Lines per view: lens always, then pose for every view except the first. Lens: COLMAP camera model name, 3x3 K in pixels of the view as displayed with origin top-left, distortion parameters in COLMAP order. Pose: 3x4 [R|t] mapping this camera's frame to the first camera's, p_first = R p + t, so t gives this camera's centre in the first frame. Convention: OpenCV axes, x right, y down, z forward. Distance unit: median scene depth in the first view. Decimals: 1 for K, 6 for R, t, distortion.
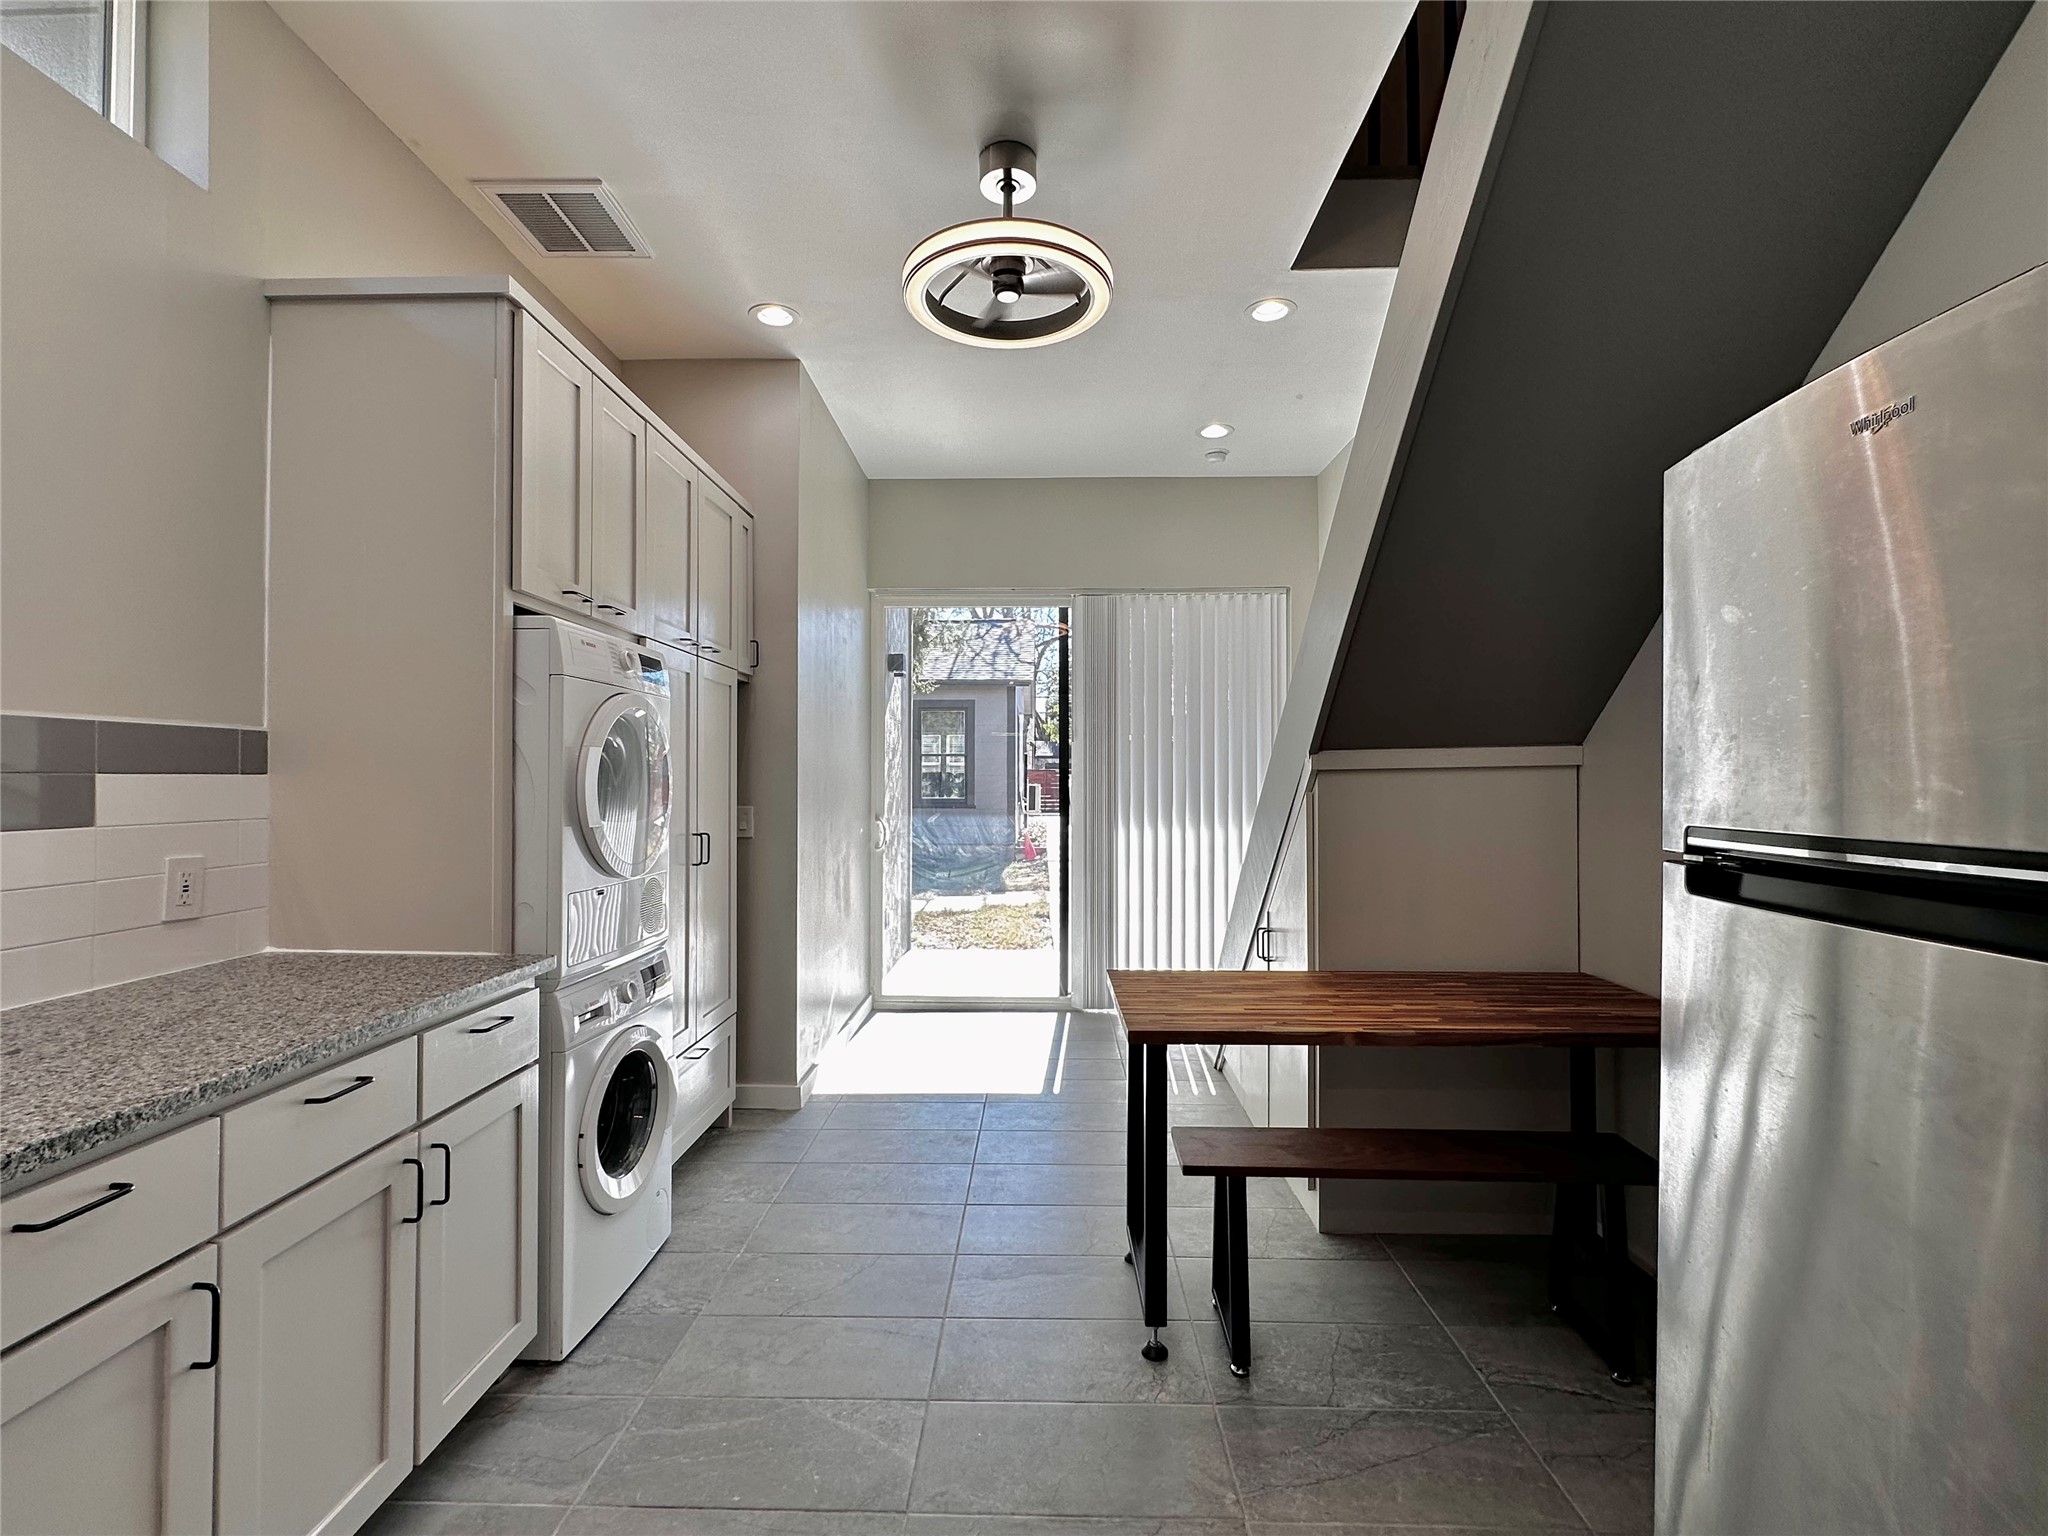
lens RADIAL K [[911.0, 0, 1028.5], [0, 911.0, 762.9], [0, 0, 1]] dist [-0.003453, -0.000930]
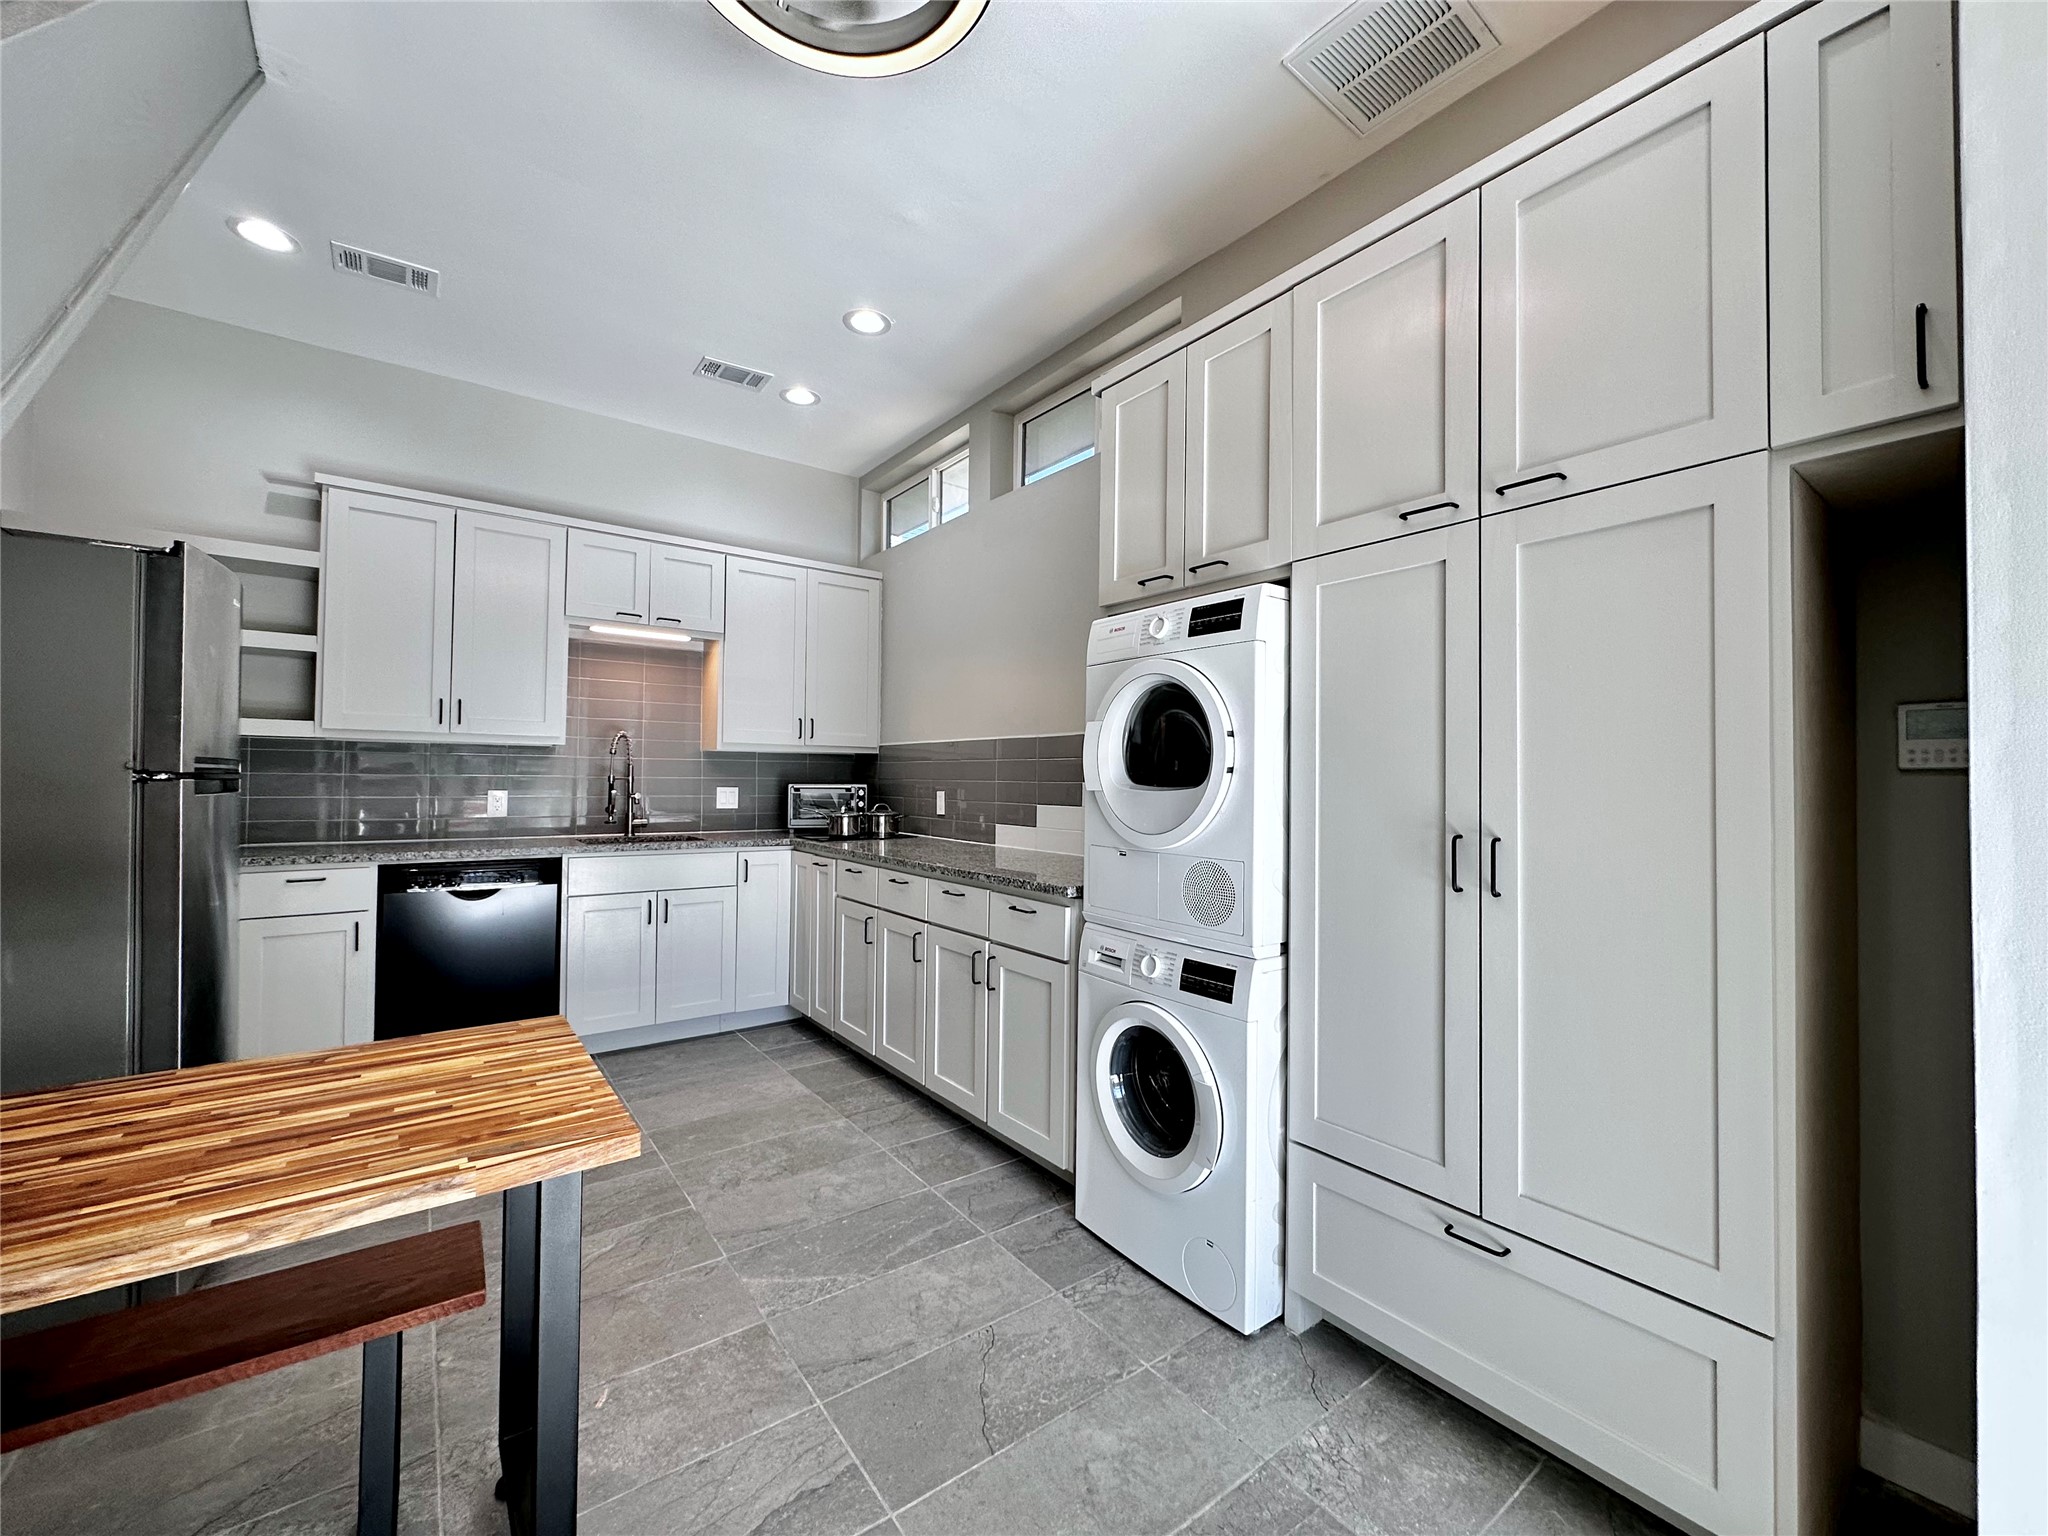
lens RADIAL K [[815.7, 0, 1023.8], [0, 815.7, 766.2], [0, 0, 1]] dist [-0.002826, 0.000078]
pose [[-0.788290, -0.022777, -0.614882, 0.251449], [-0.001181, 0.999369, -0.035506, 0.084333], [0.615302, -0.027263, -0.787820, 1.935283]]
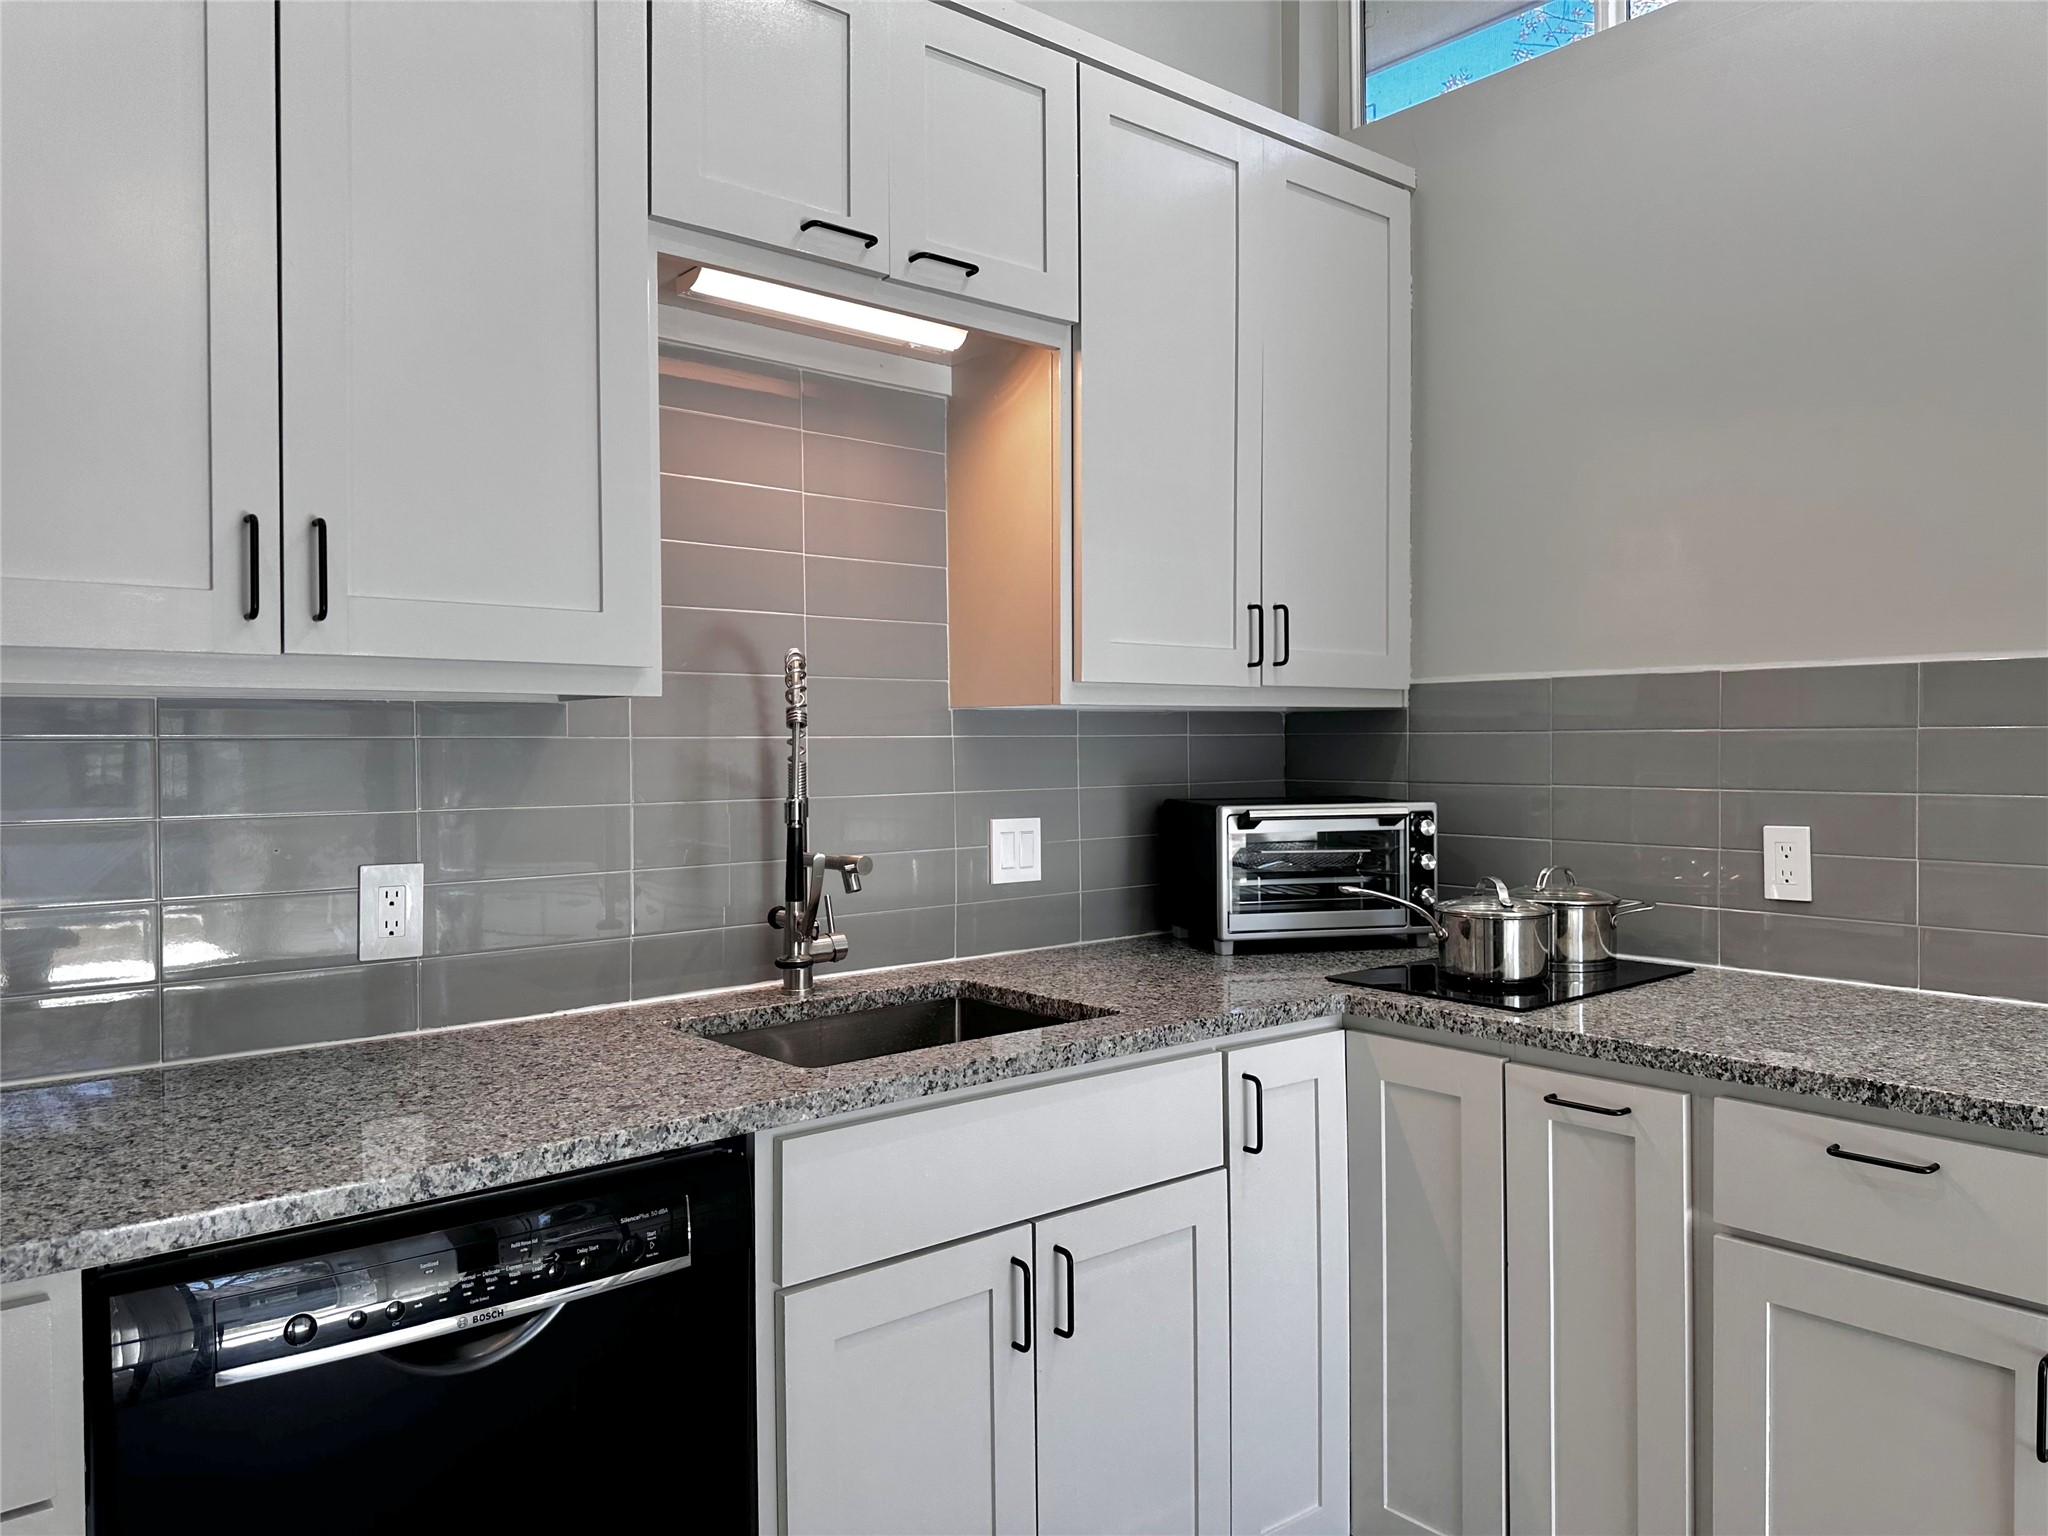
lens RADIAL K [[1451.5, 0, 1026.1], [0, 1451.5, 761.2], [0, 0, 1]] dist [0.053830, -0.011568]
pose [[-0.752214, 0.008278, -0.658866, 0.369941], [0.016566, 0.999843, -0.006352, 0.019204], [0.658710, -0.015693, -0.752233, 0.629325]]
